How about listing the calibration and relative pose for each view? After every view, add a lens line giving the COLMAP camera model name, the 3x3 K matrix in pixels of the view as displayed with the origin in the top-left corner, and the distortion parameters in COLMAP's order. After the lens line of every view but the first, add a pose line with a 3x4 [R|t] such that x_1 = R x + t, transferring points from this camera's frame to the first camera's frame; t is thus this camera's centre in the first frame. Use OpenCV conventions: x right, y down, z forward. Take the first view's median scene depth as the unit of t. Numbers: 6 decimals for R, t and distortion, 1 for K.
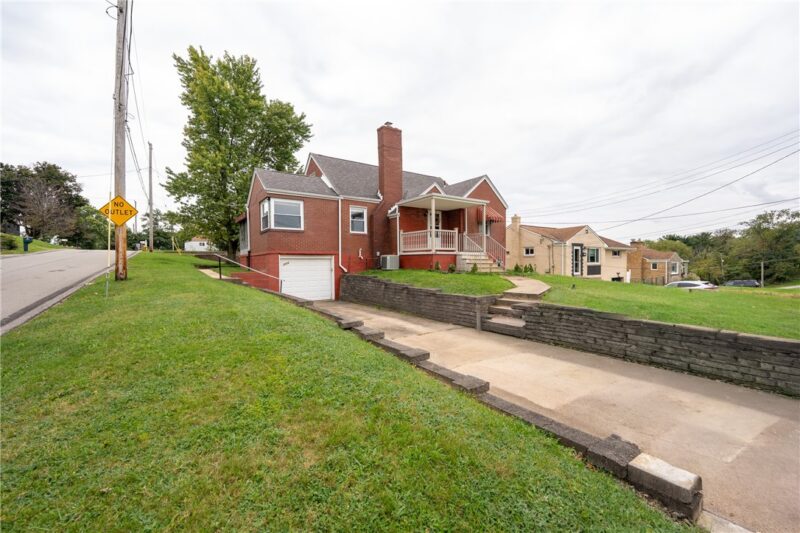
lens RADIAL K [[321.8, 0, 400.0], [0, 321.8, 266.5], [0, 0, 1]] dist [-0.012879, 0.000058]
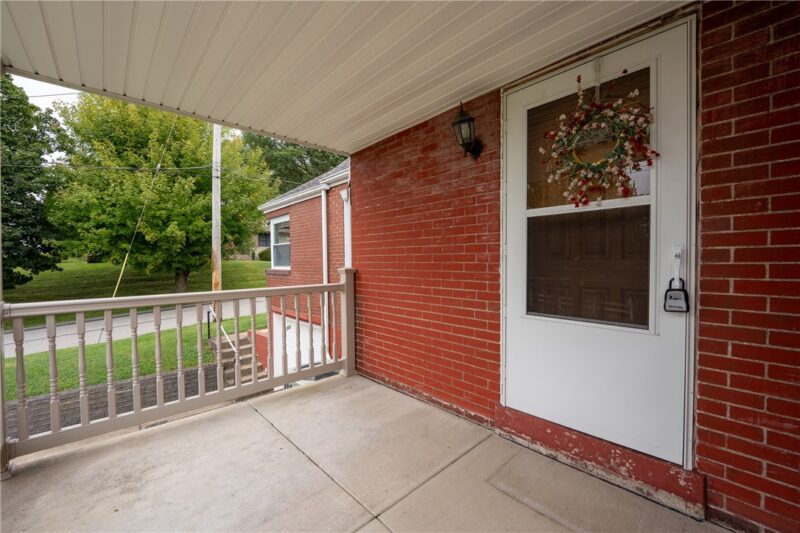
lens RADIAL K [[321.8, 0, 400.0], [0, 321.8, 266.5], [0, 0, 1]] dist [-0.012879, 0.000058]
pose [[0.130370, 0.021639, -0.991229, 0.187450], [-0.004838, 0.999764, 0.021189, -0.100776], [0.991454, 0.002033, 0.130444, 0.853882]]
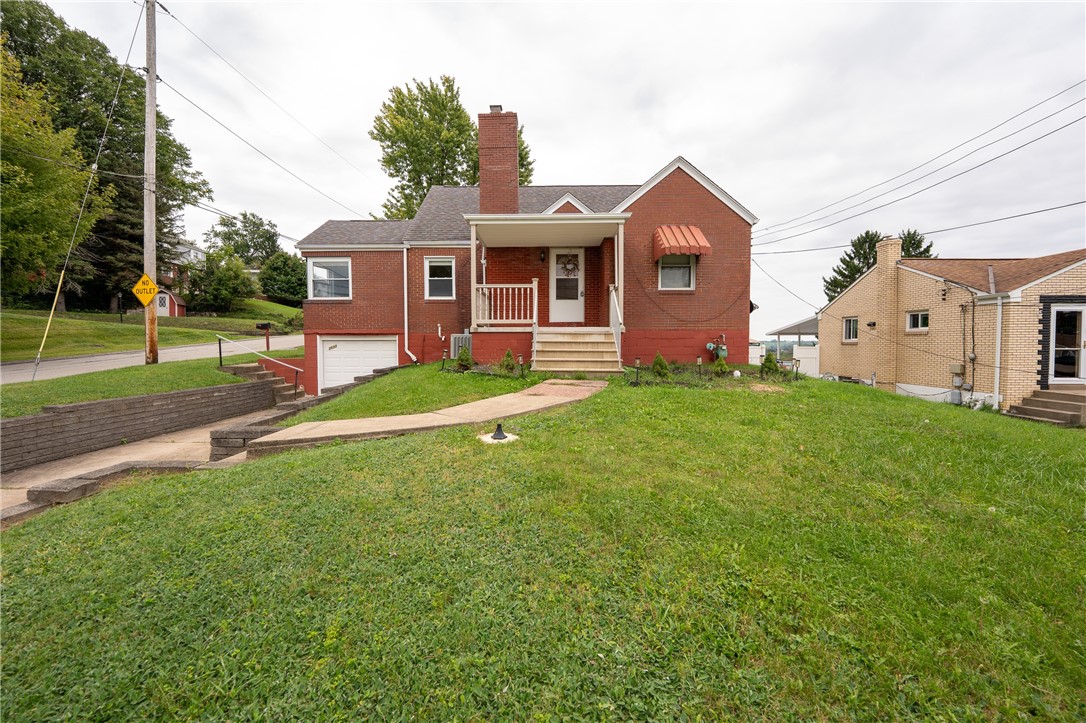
lens RADIAL K [[443.1, 0, 540.4], [0, 443.1, 355.0], [0, 0, 1]] dist [-0.012711, 0.000249]
pose [[0.812005, 0.021003, -0.583273, 0.457559], [-0.010664, 0.999719, 0.021153, -0.013548], [0.583553, -0.010956, 0.812001, 0.354393]]
